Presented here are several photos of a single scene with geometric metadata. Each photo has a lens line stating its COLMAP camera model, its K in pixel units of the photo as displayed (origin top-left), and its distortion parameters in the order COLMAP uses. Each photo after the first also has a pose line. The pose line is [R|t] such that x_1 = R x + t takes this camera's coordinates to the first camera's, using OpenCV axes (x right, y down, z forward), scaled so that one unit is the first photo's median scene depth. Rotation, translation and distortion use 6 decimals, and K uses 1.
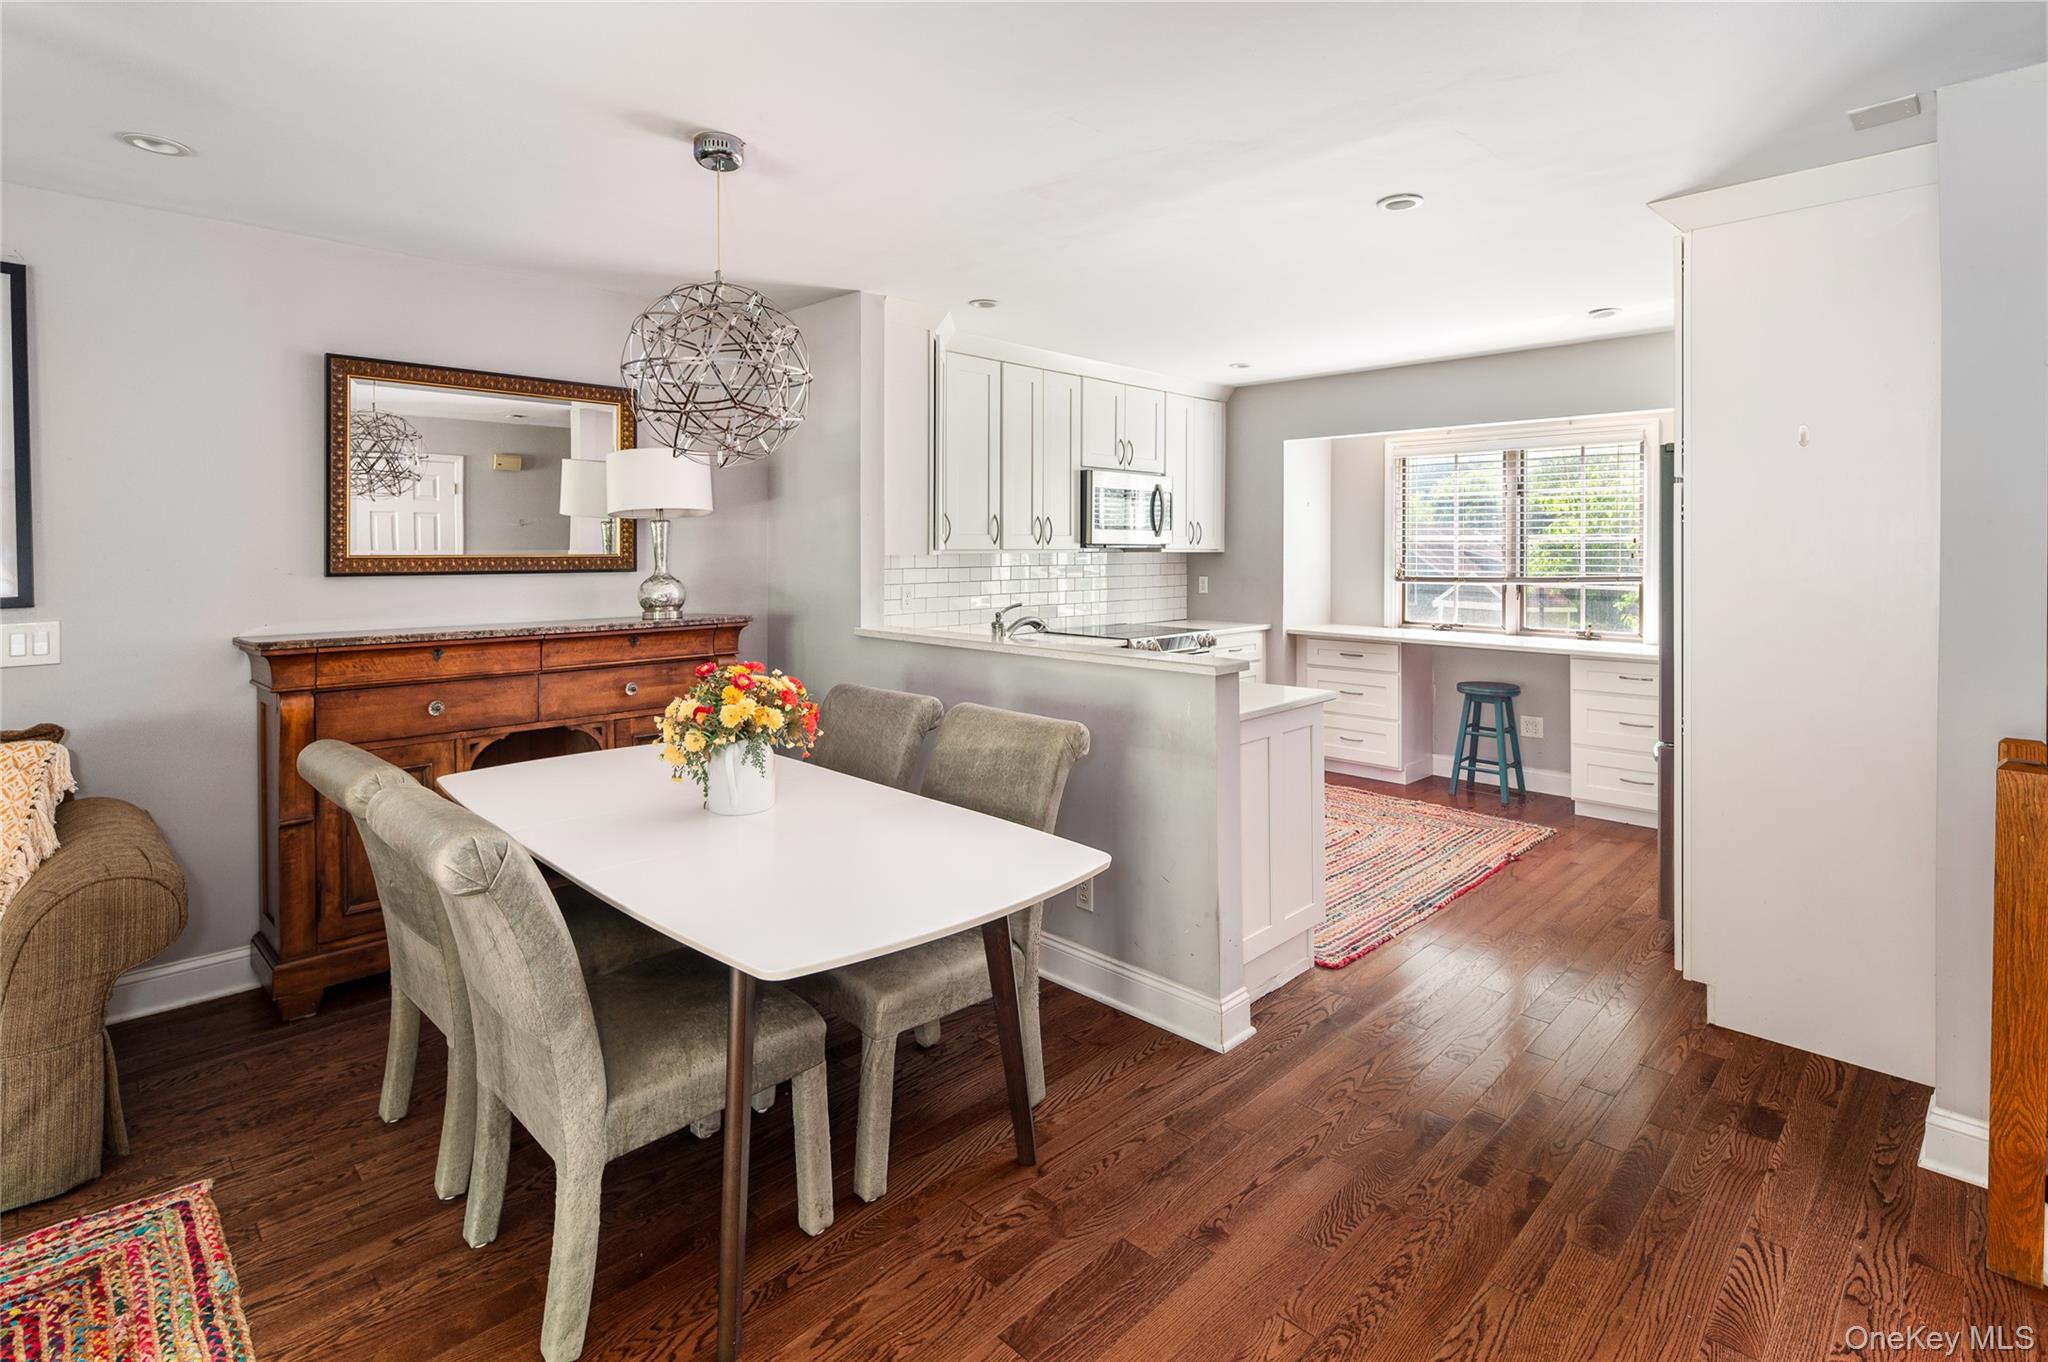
lens RADIAL K [[995.5, 0, 1030.9], [0, 995.5, 549.7], [0, 0, 1]] dist [0.002746, -0.003714]
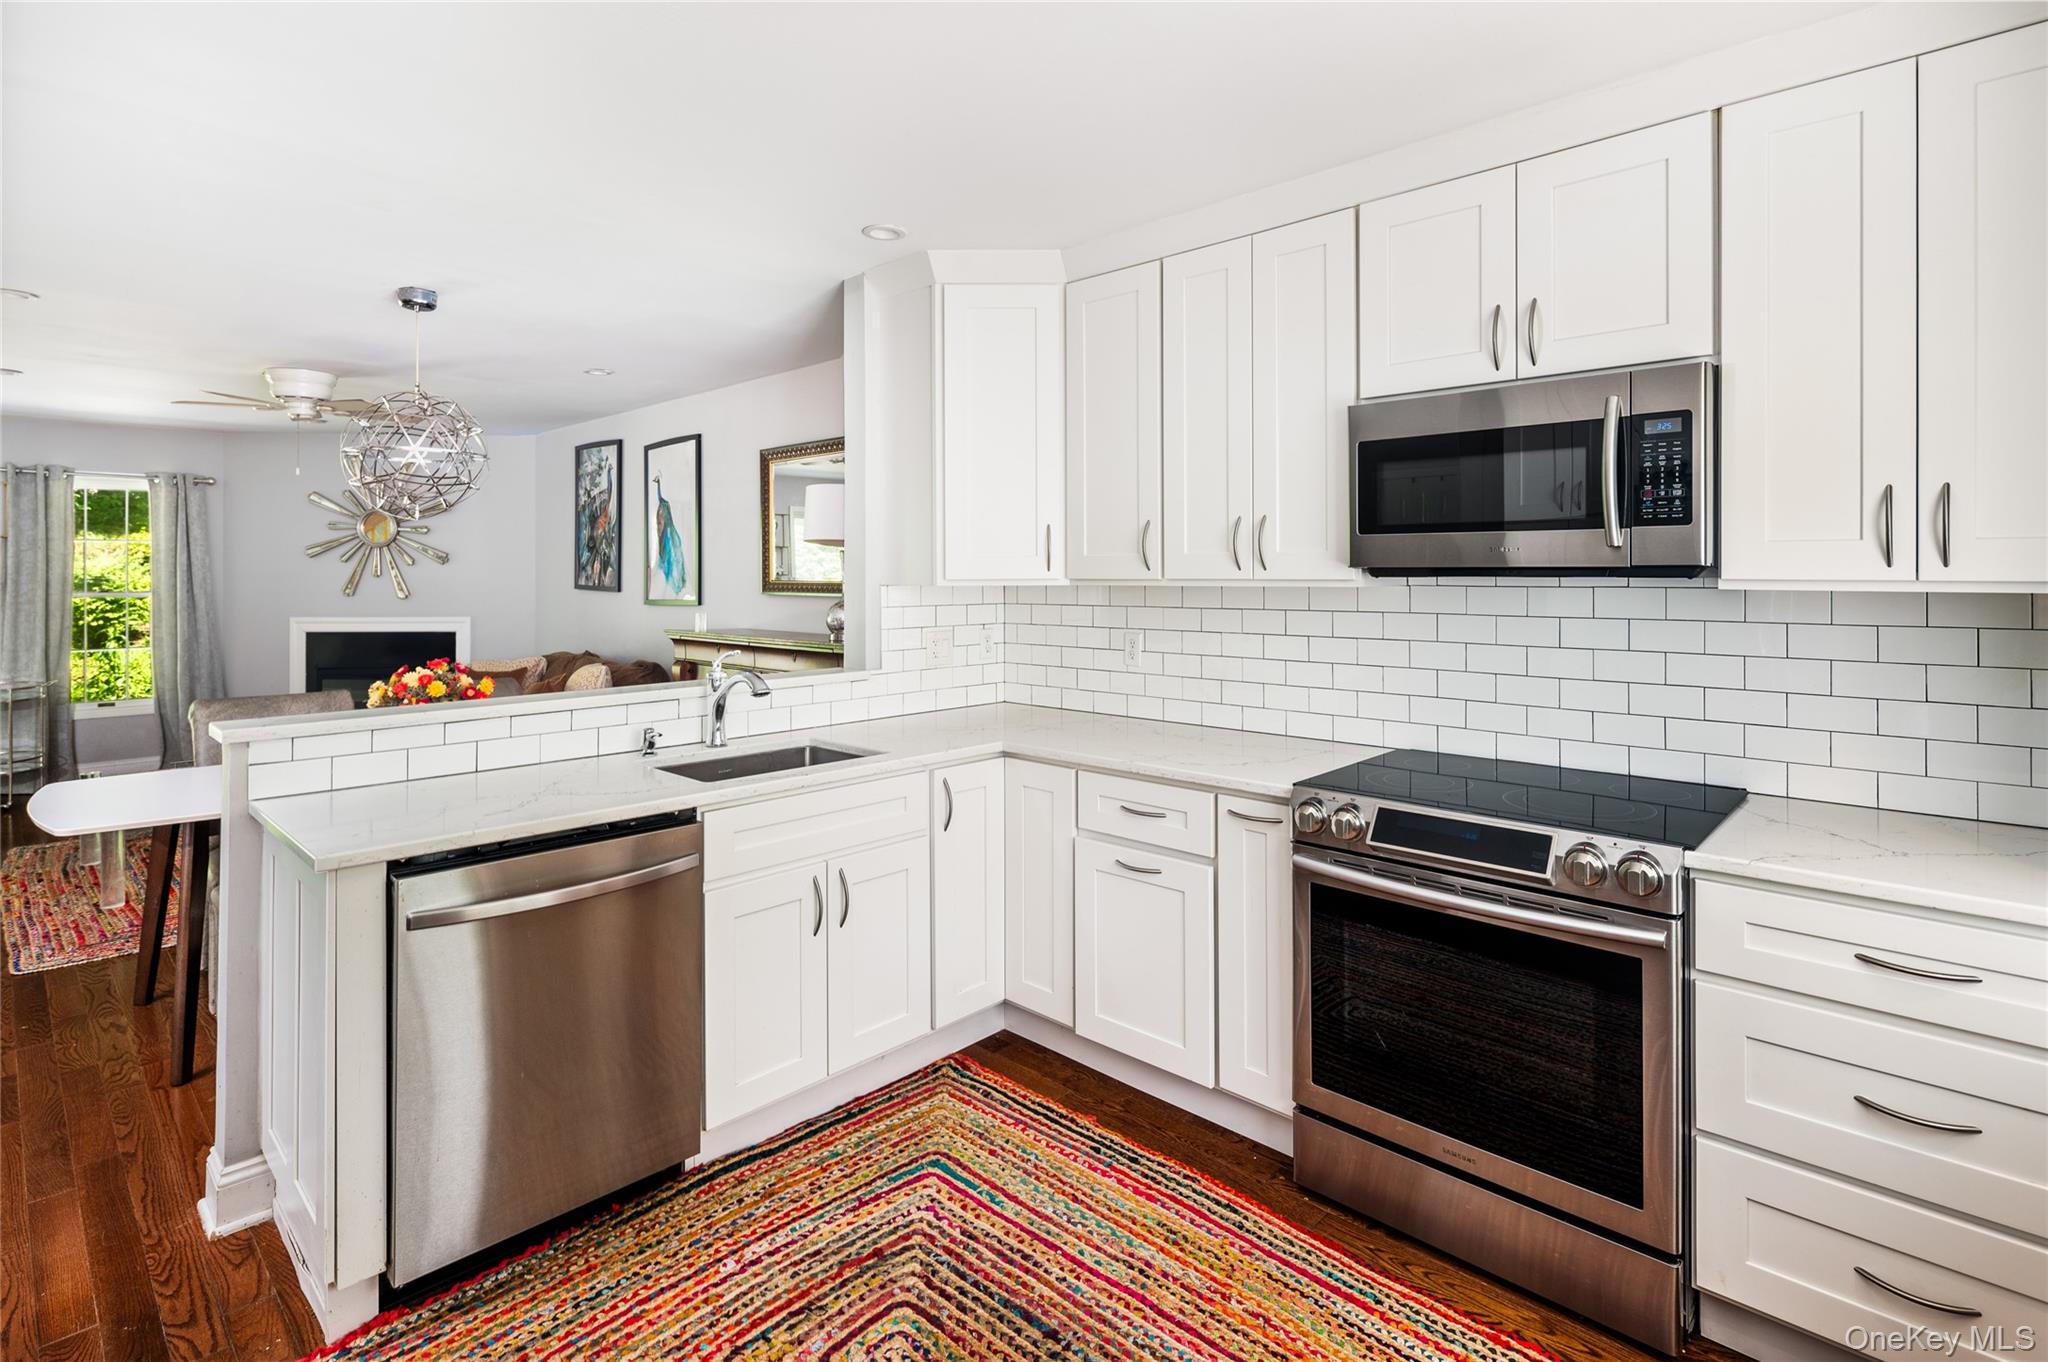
lens RADIAL K [[995.5, 0, 1036.7], [0, 995.5, 572.3], [0, 0, 1]] dist [0.002746, -0.003714]
pose [[0.016522, -0.001411, -0.999863, 0.572215], [-0.001284, 0.999998, -0.001433, -0.003372], [0.999863, 0.001307, 0.016520, 0.943853]]
